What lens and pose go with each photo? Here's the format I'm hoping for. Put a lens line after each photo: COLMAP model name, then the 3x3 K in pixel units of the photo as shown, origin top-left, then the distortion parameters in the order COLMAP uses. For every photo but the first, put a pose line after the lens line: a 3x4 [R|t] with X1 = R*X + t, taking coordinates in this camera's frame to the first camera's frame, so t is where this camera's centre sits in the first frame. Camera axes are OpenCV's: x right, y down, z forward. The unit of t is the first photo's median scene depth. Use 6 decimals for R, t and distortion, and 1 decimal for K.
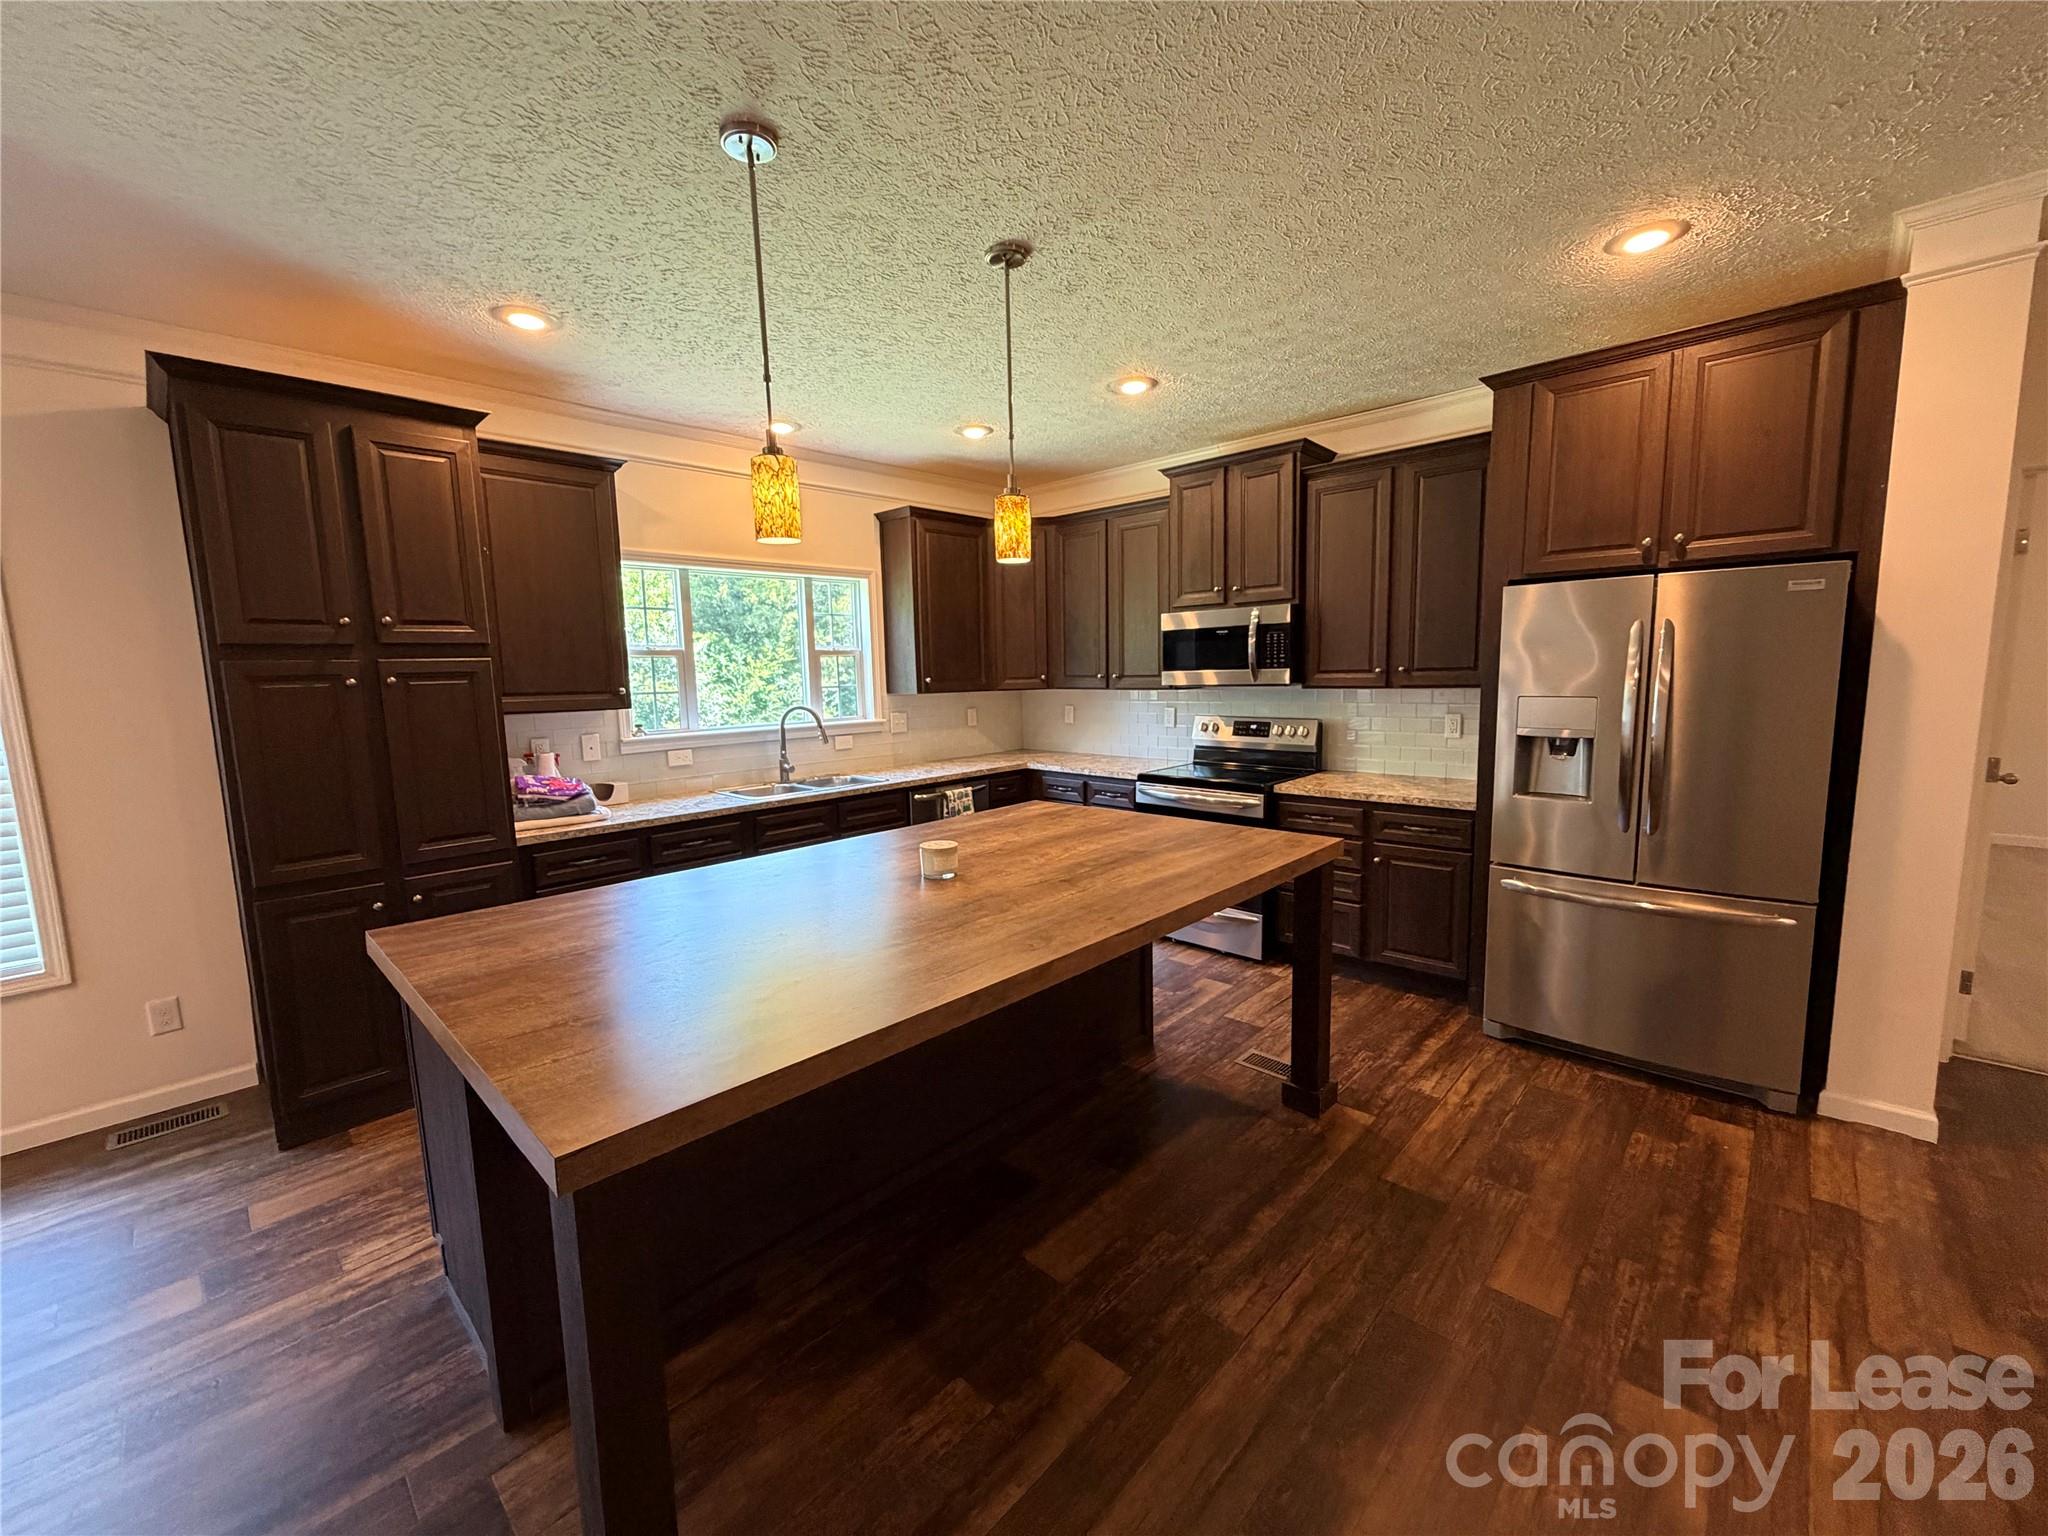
lens RADIAL K [[819.8, 0, 1021.2], [0, 819.8, 767.8], [0, 0, 1]] dist [0.005924, -0.000881]
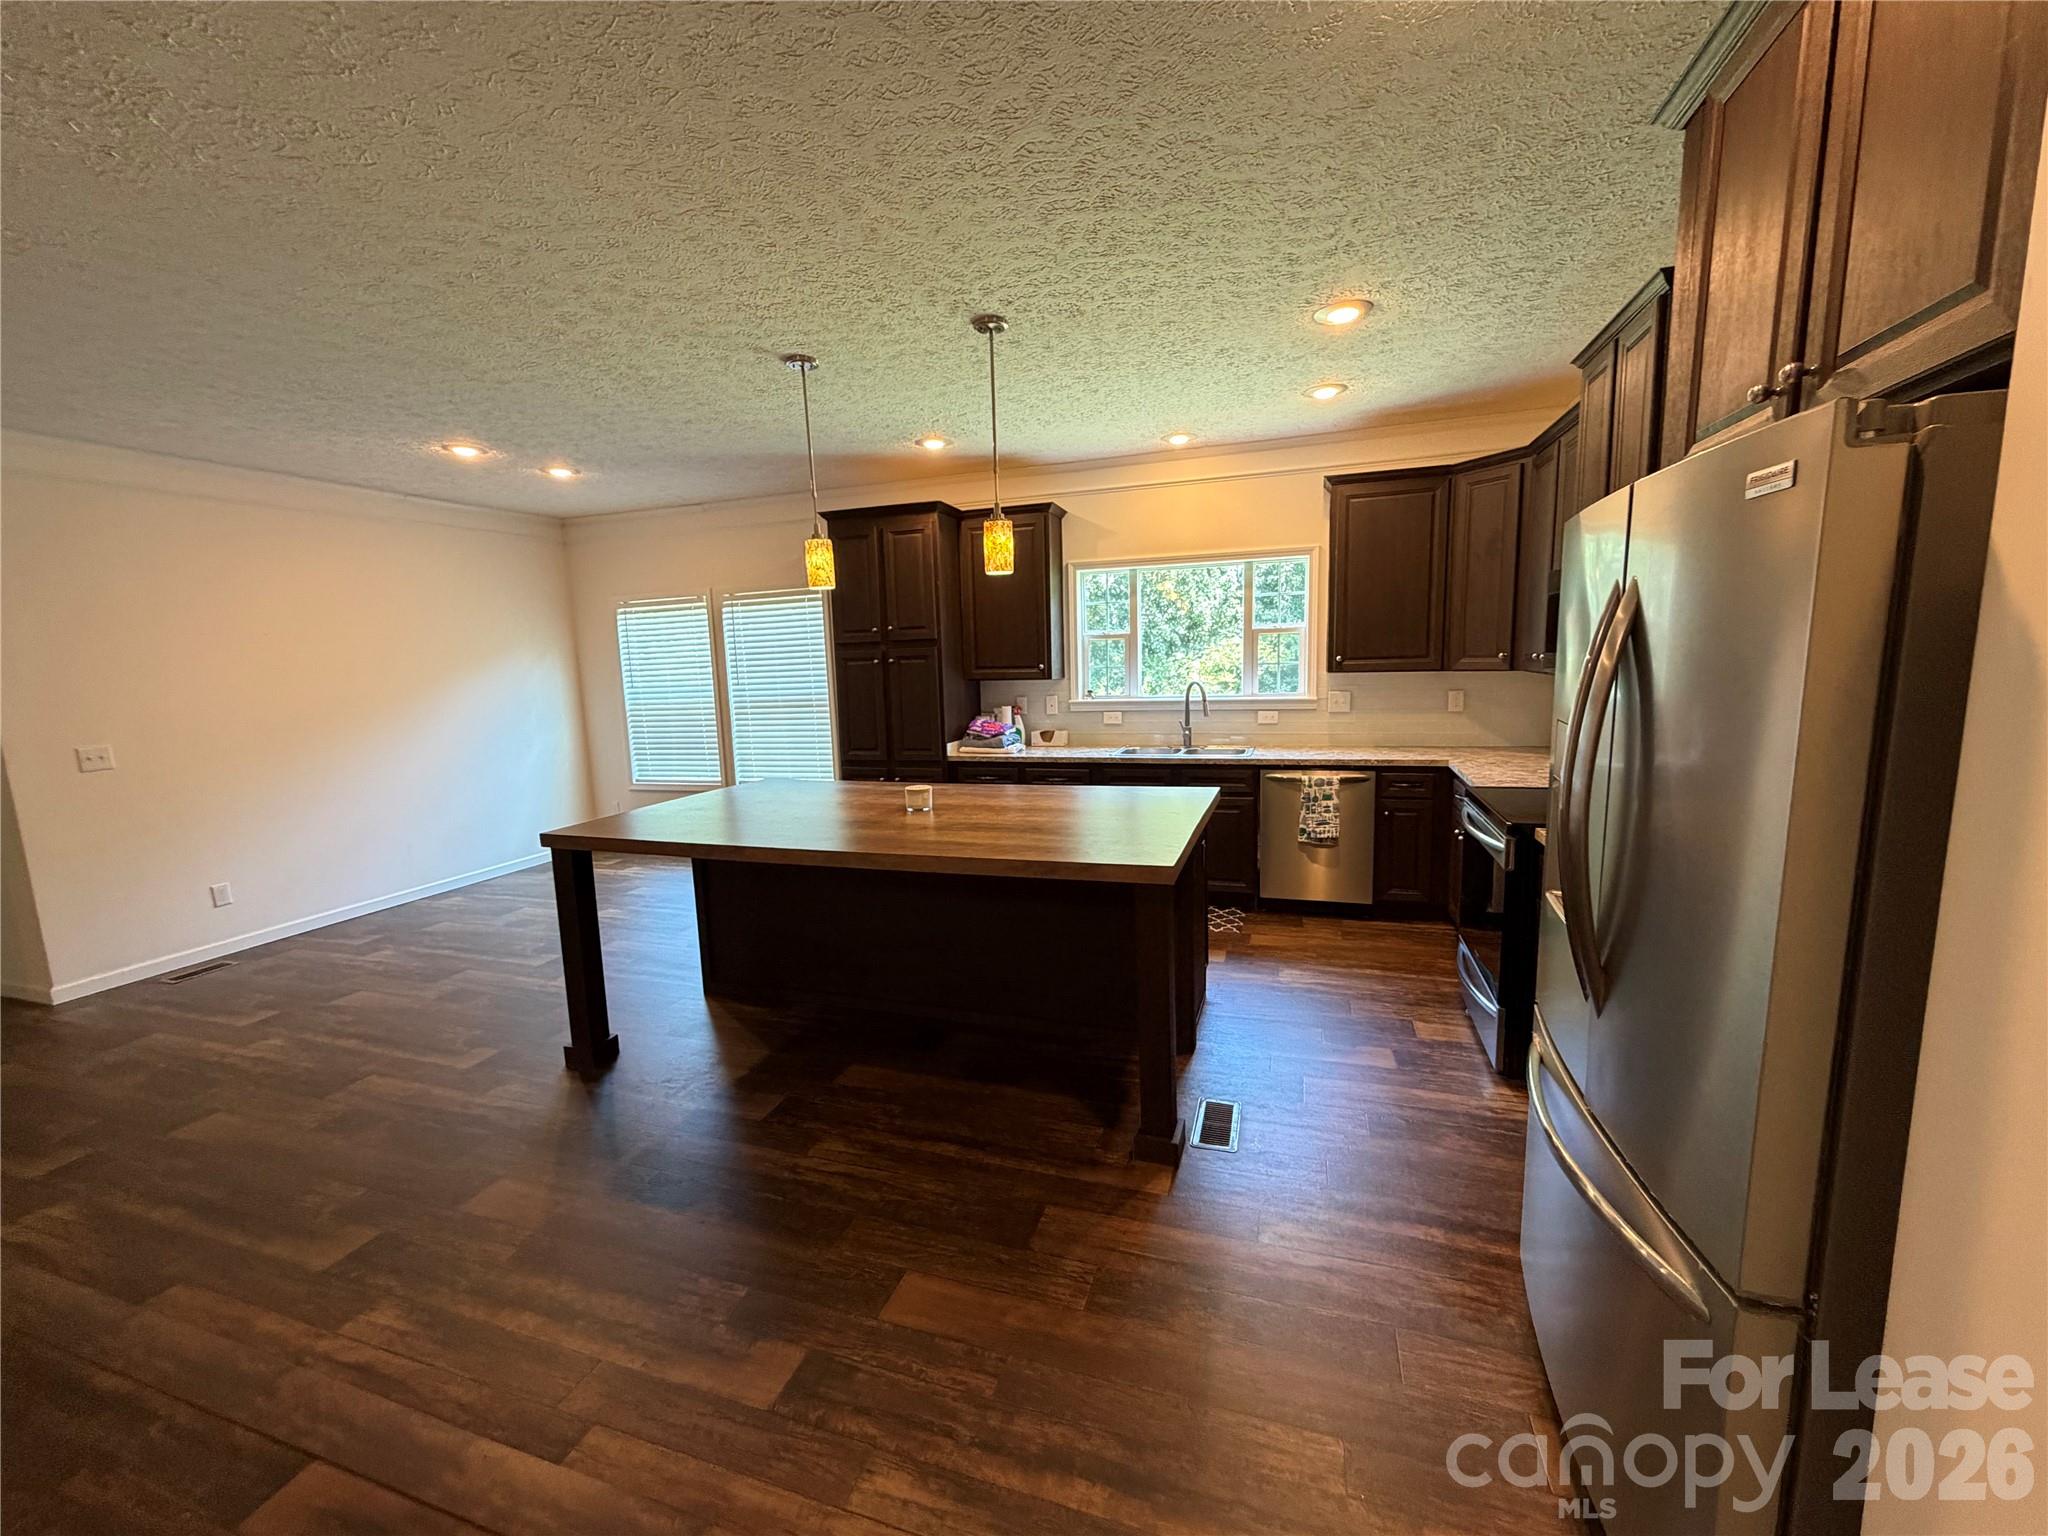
lens RADIAL K [[819.8, 0, 1014.3], [0, 819.8, 765.9], [0, 0, 1]] dist [0.005924, -0.000881]
pose [[0.419778, 0.132193, -0.897948, 1.009581], [-0.089270, 0.990553, 0.104094, -0.084294], [0.903226, 0.036464, 0.427613, 0.450952]]
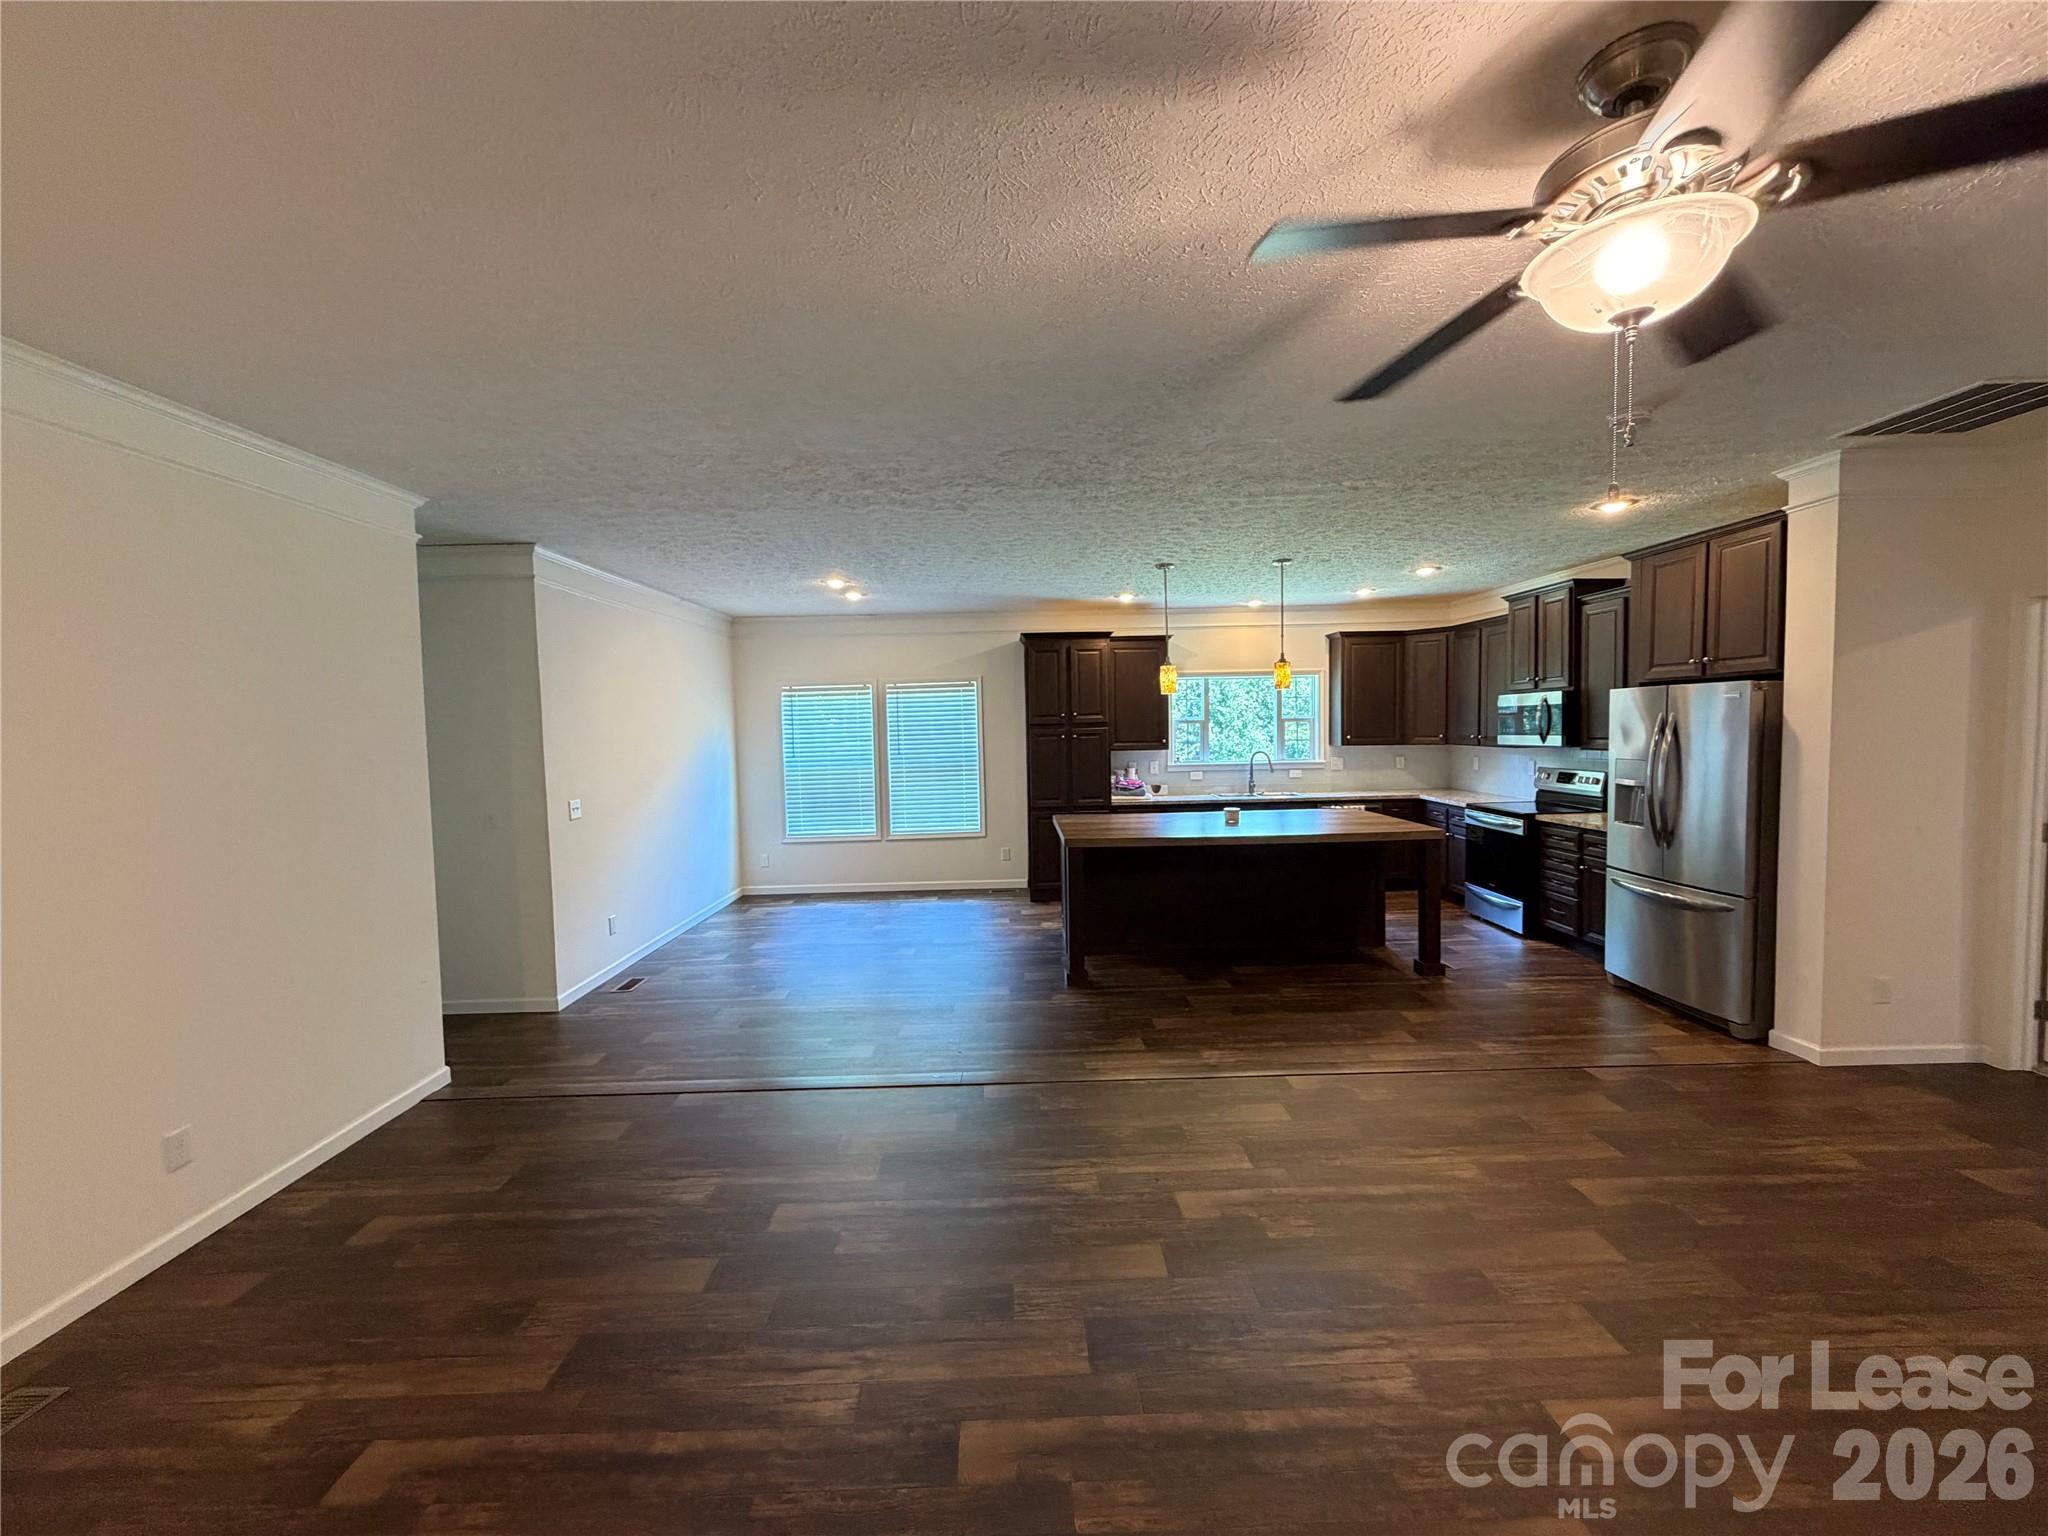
lens RADIAL K [[819.8, 0, 1015.1], [0, 819.8, 772.5], [0, 0, 1]] dist [0.005924, -0.000881]
pose [[0.698059, 0.050541, -0.714254, 0.976699], [-0.083377, 0.996458, -0.010977, 0.055316], [0.711169, 0.067215, 0.699800, -0.964728]]
